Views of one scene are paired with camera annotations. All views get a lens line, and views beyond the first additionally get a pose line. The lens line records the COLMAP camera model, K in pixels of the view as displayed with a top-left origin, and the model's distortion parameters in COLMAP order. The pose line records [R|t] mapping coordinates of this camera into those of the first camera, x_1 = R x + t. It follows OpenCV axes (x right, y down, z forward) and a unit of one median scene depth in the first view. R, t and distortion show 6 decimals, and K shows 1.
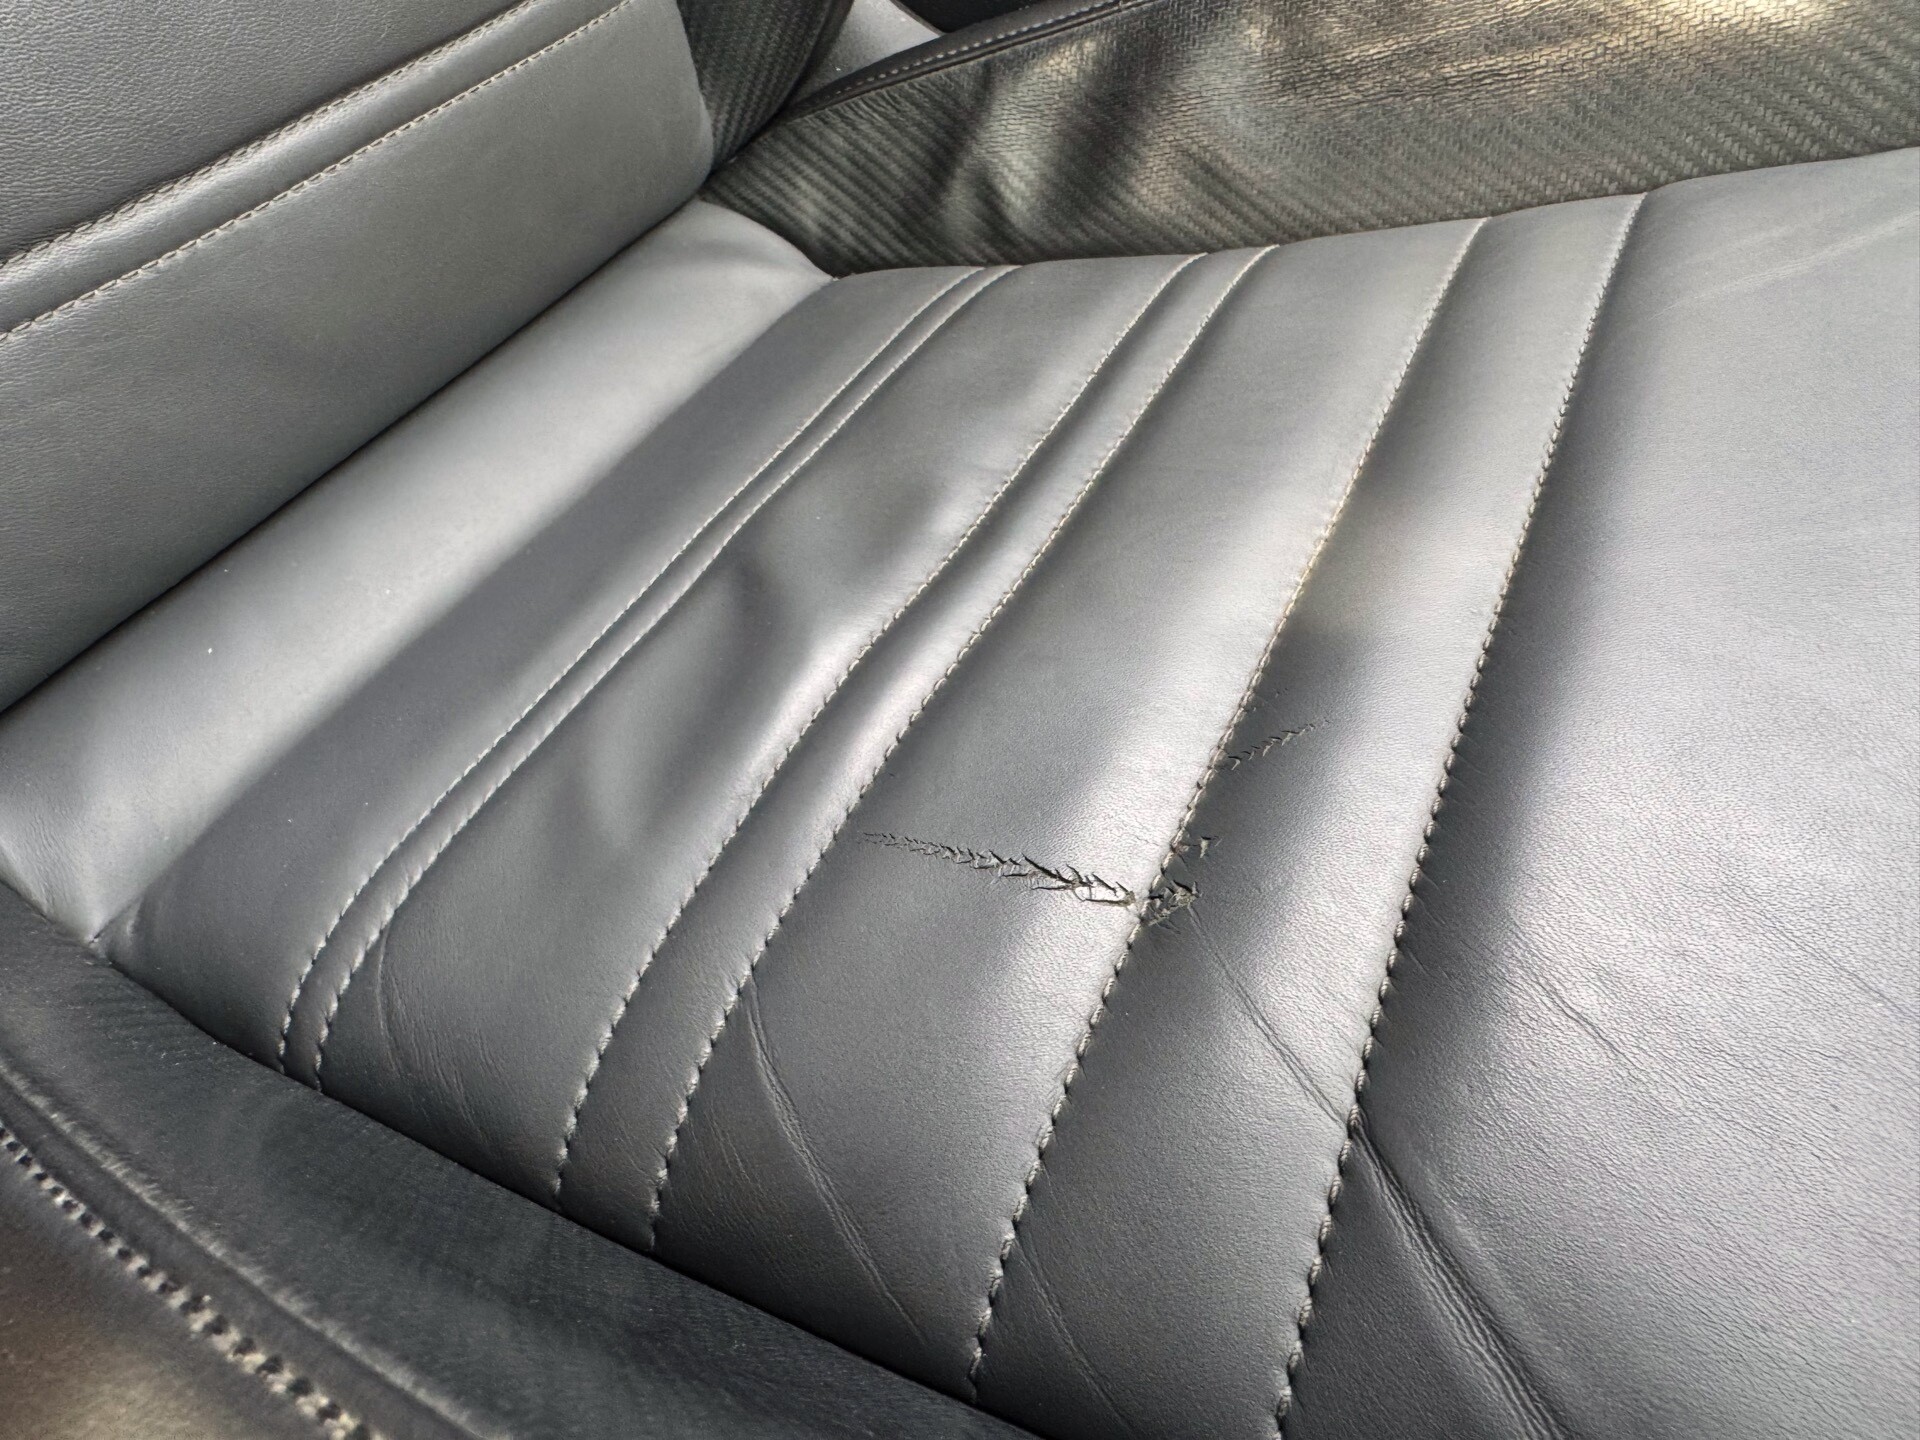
lens RADIAL K [[1601.3, 0, 960.0], [0, 1601.3, 720.0], [0, 0, 1]] dist [0.002767, 0.001173]
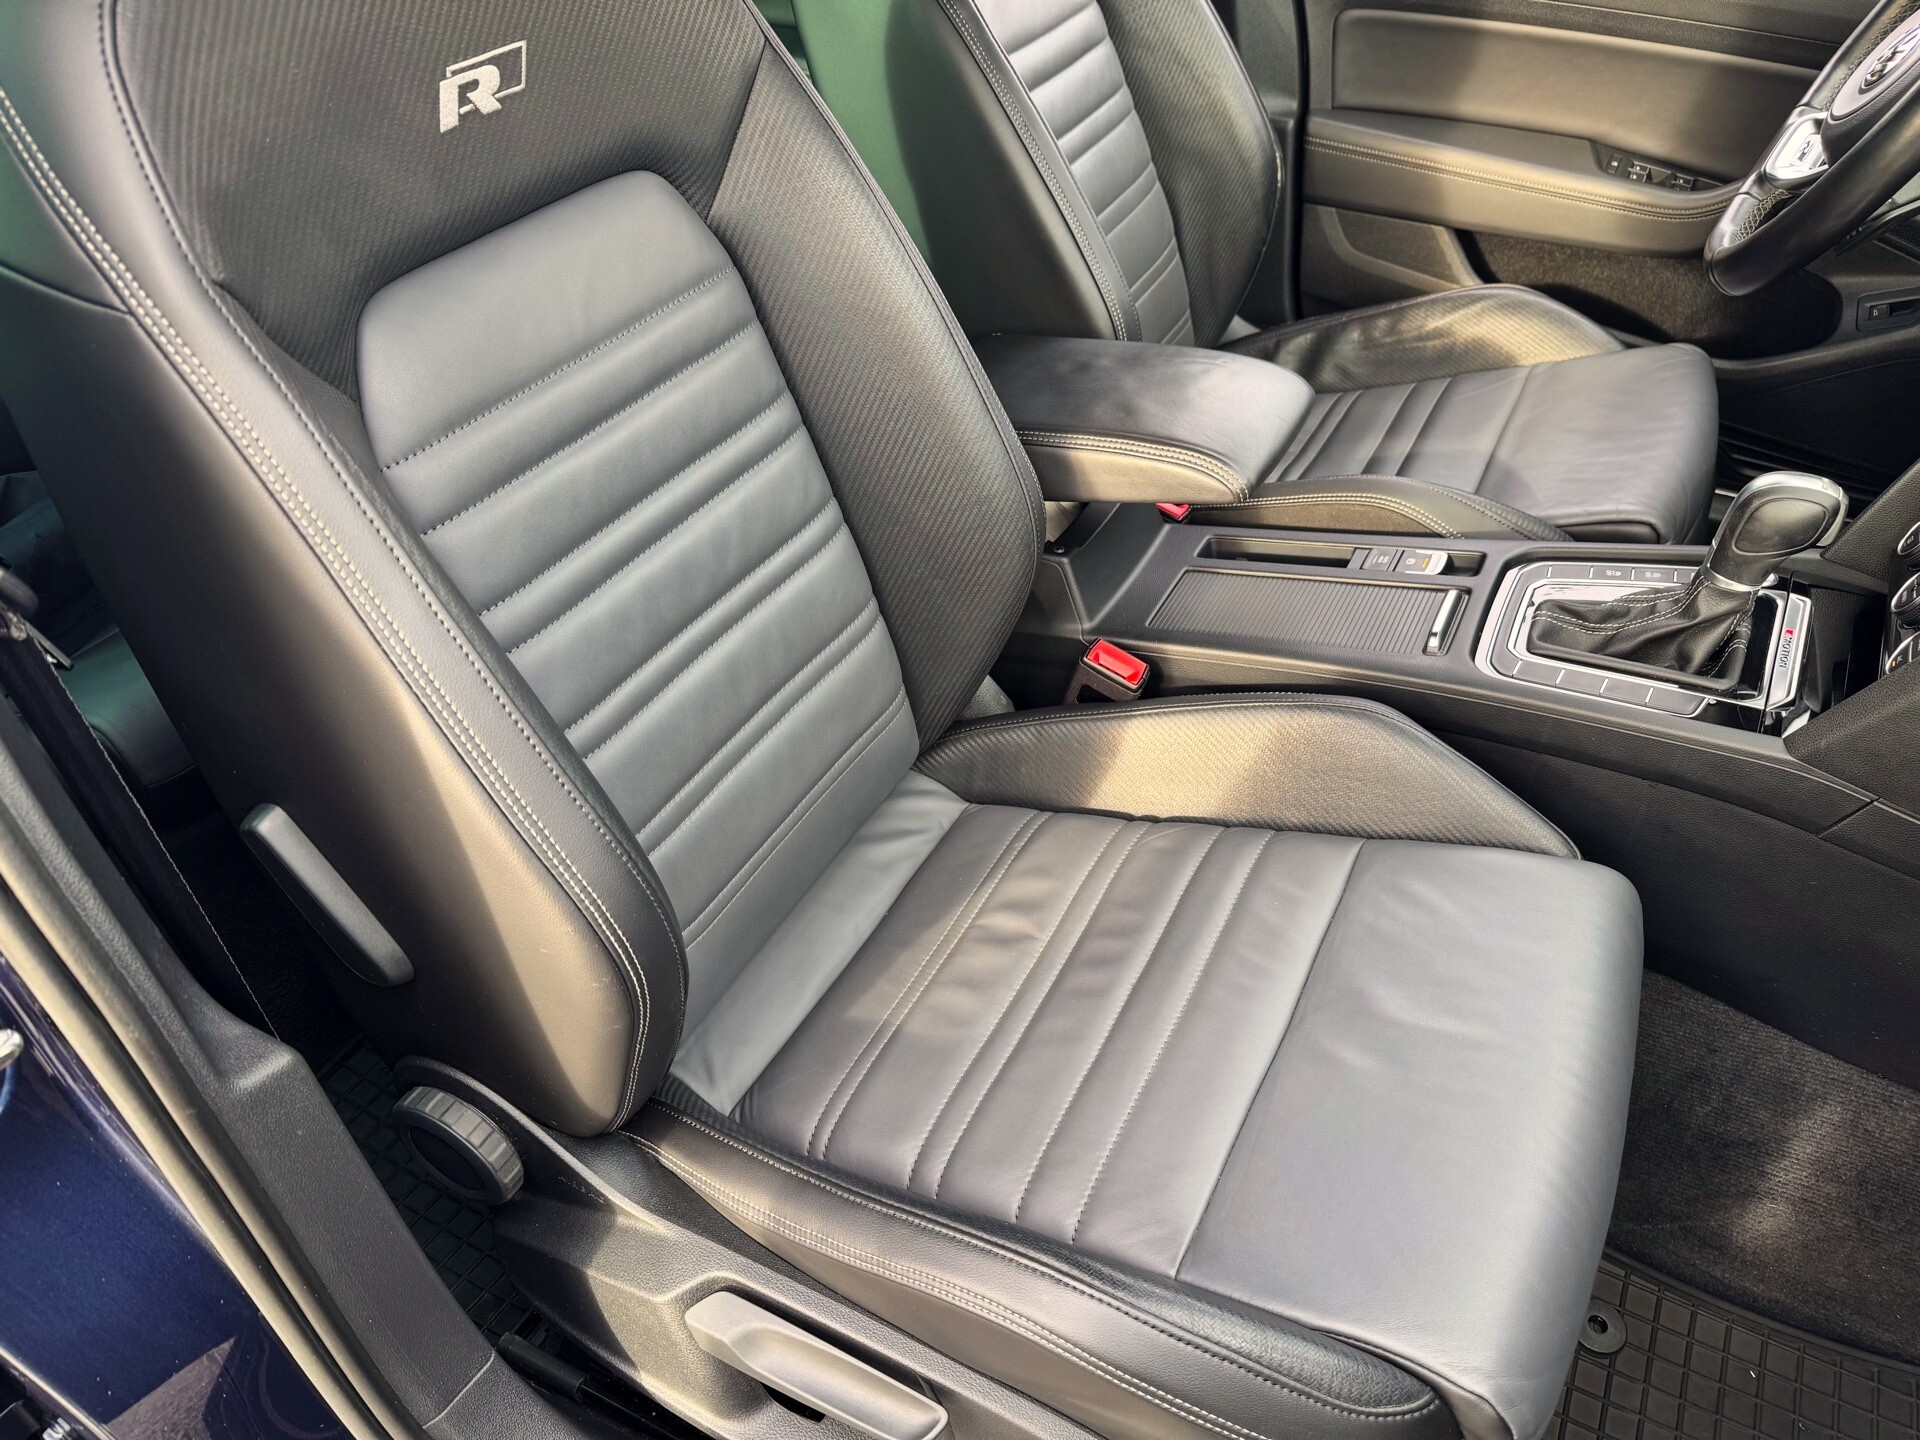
lens RADIAL K [[1362.1, 0, 1007.1], [0, 1362.1, 719.7], [0, 0, 1]] dist [-0.005290, 0.001492]
pose [[0.999128, -0.005712, -0.041371, -0.504332], [0.002203, 0.996430, -0.084389, 0.731323], [0.041706, 0.084224, 0.995574, -2.122445]]
